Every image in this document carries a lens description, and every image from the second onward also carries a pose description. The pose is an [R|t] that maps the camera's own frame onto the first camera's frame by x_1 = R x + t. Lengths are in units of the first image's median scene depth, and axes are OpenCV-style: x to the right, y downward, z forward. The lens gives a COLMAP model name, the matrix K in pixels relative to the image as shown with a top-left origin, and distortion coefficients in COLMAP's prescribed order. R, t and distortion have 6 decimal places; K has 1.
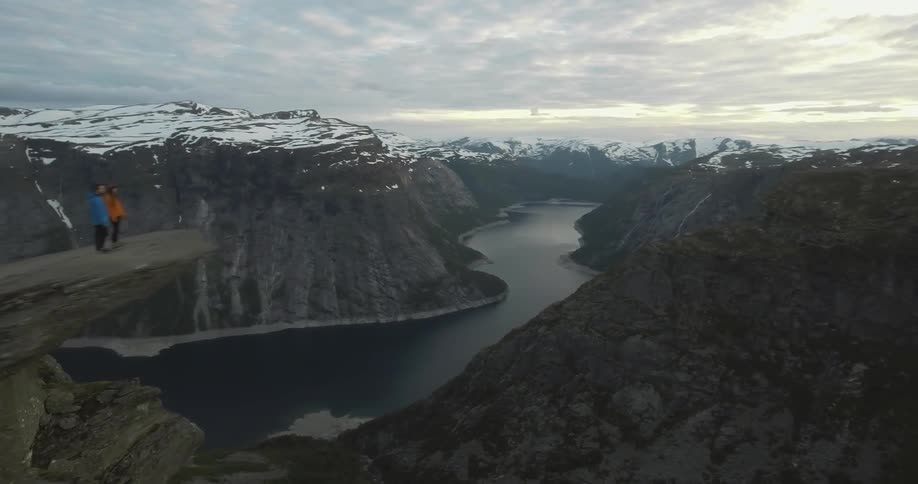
lens RADIAL K [[609.0, 0, 459.0], [0, 609.0, 242.0], [0, 0, 1]] dist [-0.004752, -0.003525]
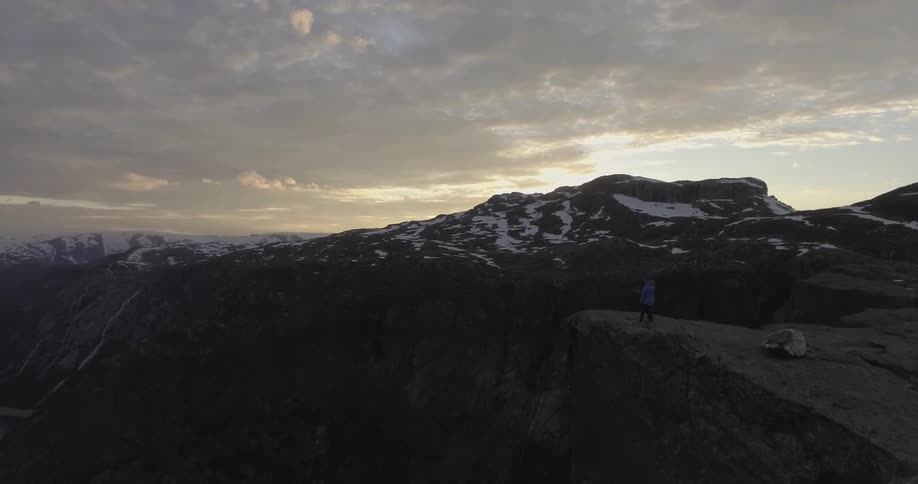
lens RADIAL K [[609.0, 0, 459.0], [0, 609.0, 242.0], [0, 0, 1]] dist [-0.004752, -0.003525]
pose [[0.419421, -0.012001, 0.907713, -0.221411], [0.128686, 0.990601, -0.046364, -0.049018], [-0.898625, 0.136256, 0.417023, 0.154211]]
